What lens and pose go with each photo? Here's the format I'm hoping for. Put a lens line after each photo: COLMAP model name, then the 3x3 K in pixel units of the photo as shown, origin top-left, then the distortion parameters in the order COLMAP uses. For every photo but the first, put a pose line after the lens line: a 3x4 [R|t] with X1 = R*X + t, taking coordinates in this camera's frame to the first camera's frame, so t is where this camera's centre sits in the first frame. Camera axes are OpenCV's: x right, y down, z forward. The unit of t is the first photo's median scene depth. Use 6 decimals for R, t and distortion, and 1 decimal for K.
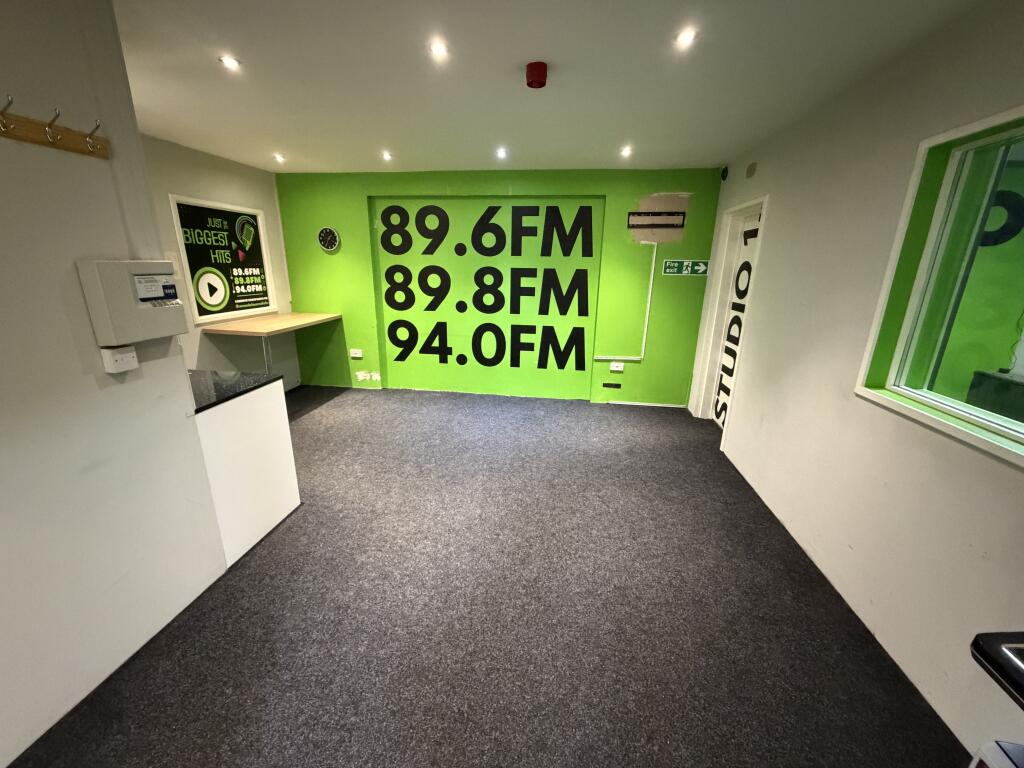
lens RADIAL K [[407.7, 0, 508.3], [0, 407.7, 381.5], [0, 0, 1]] dist [-0.000950, -0.000237]
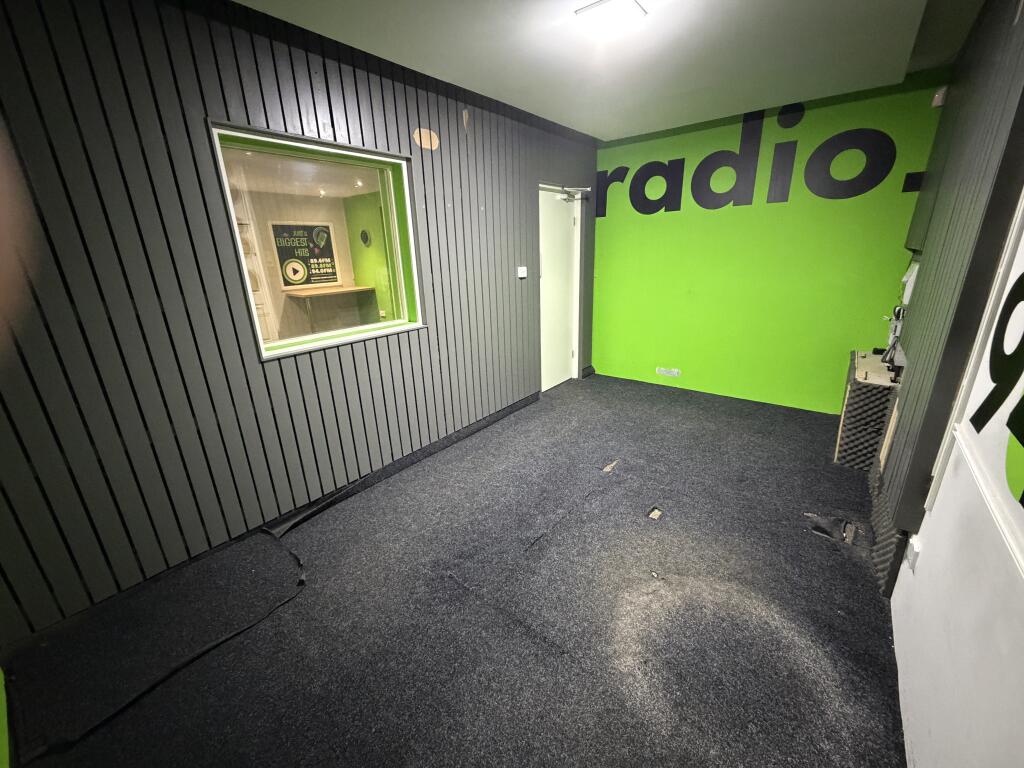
lens RADIAL K [[407.7, 0, 511.8], [0, 407.7, 380.6], [0, 0, 1]] dist [-0.000950, -0.000237]
pose [[0.863979, 0.111242, -0.491086, 0.901720], [-0.093487, 0.993772, 0.060638, 0.045928], [0.494773, -0.006480, 0.868998, -0.072757]]
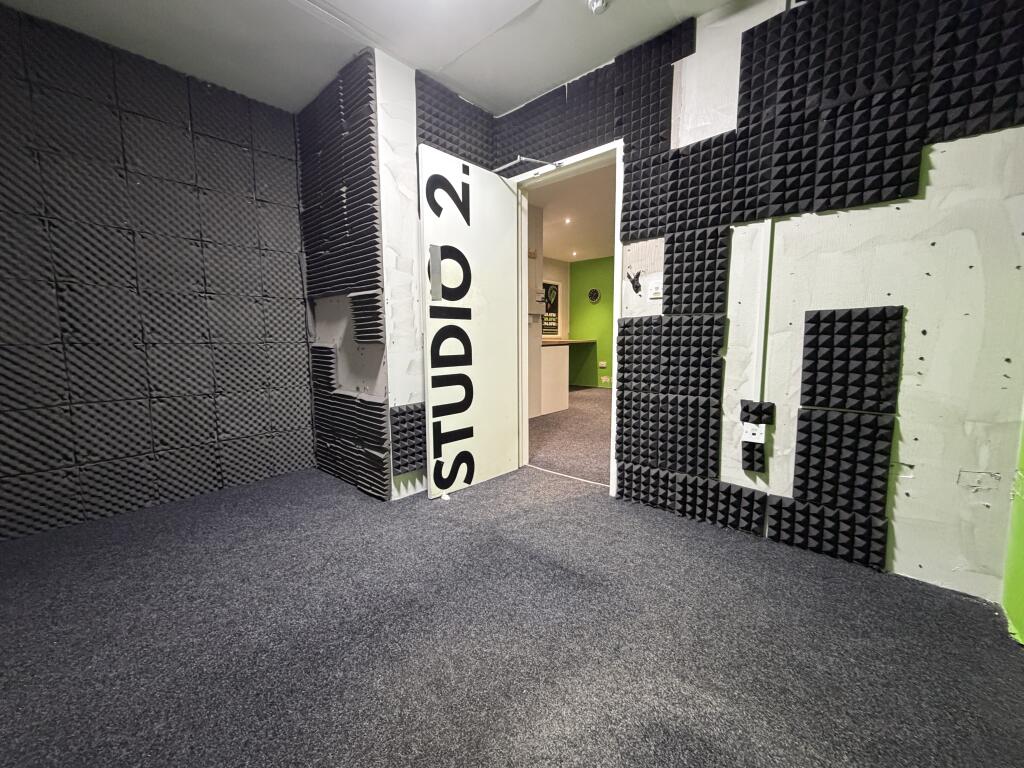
lens RADIAL K [[407.7, 0, 513.4], [0, 407.7, 382.8], [0, 0, 1]] dist [-0.000950, -0.000237]
pose [[0.834398, 0.039304, -0.549759, 0.235000], [-0.136217, 0.981217, -0.136594, 0.297321], [0.534065, 0.188860, 0.824079, -0.528615]]
